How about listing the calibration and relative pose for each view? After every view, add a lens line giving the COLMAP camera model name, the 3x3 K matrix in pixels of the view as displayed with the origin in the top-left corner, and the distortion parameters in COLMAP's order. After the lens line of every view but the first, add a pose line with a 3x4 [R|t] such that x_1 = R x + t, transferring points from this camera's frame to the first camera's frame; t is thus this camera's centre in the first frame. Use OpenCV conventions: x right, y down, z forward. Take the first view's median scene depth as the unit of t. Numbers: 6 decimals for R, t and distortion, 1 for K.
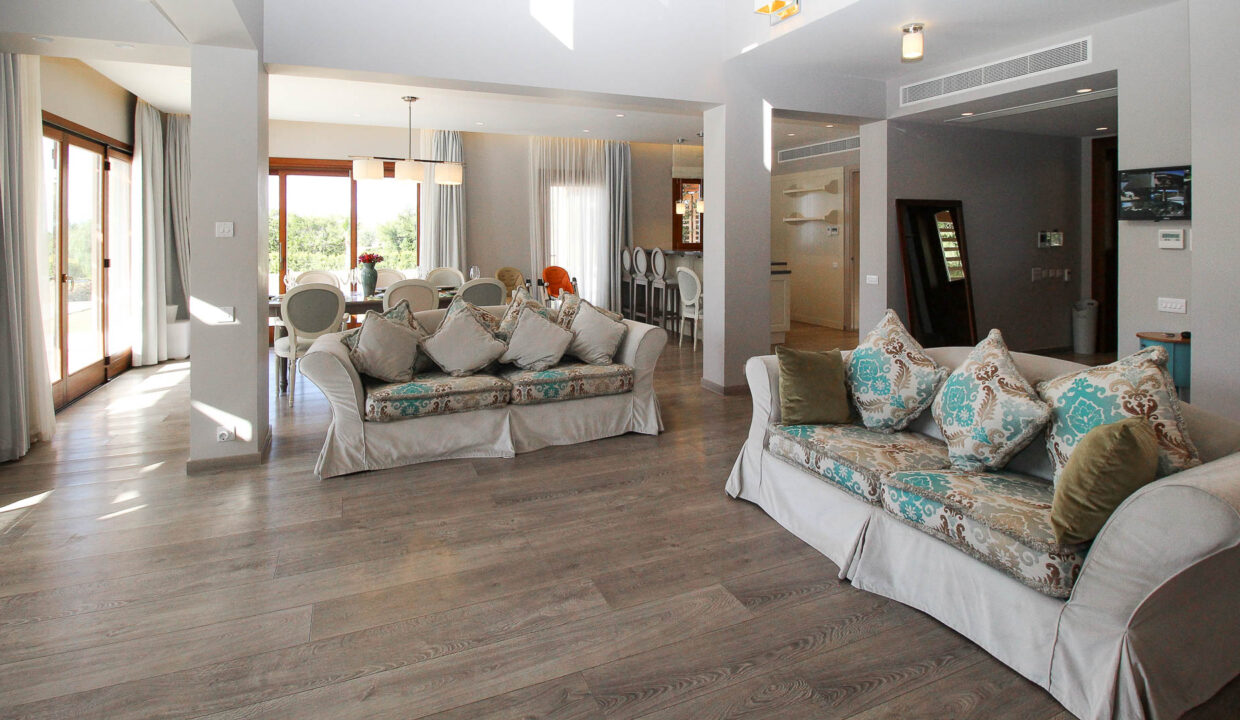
lens RADIAL K [[612.0, 0, 614.4], [0, 612.0, 236.6], [0, 0, 1]] dist [-0.004955, -0.004065]
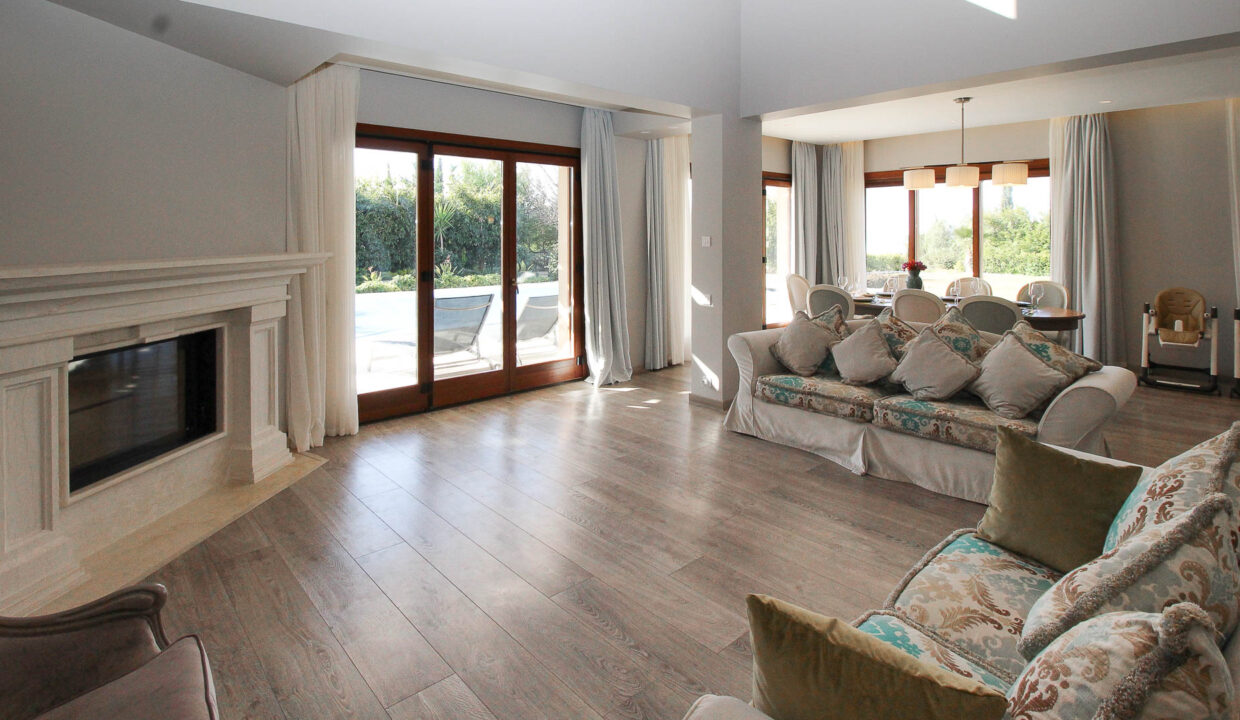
lens RADIAL K [[612.0, 0, 616.5], [0, 612.0, 229.9], [0, 0, 1]] dist [-0.004955, -0.004065]
pose [[0.327862, -0.002770, -0.944722, 0.622968], [-0.002822, 0.999988, -0.003912, -0.029662], [0.944721, 0.003949, 0.327850, 0.294201]]
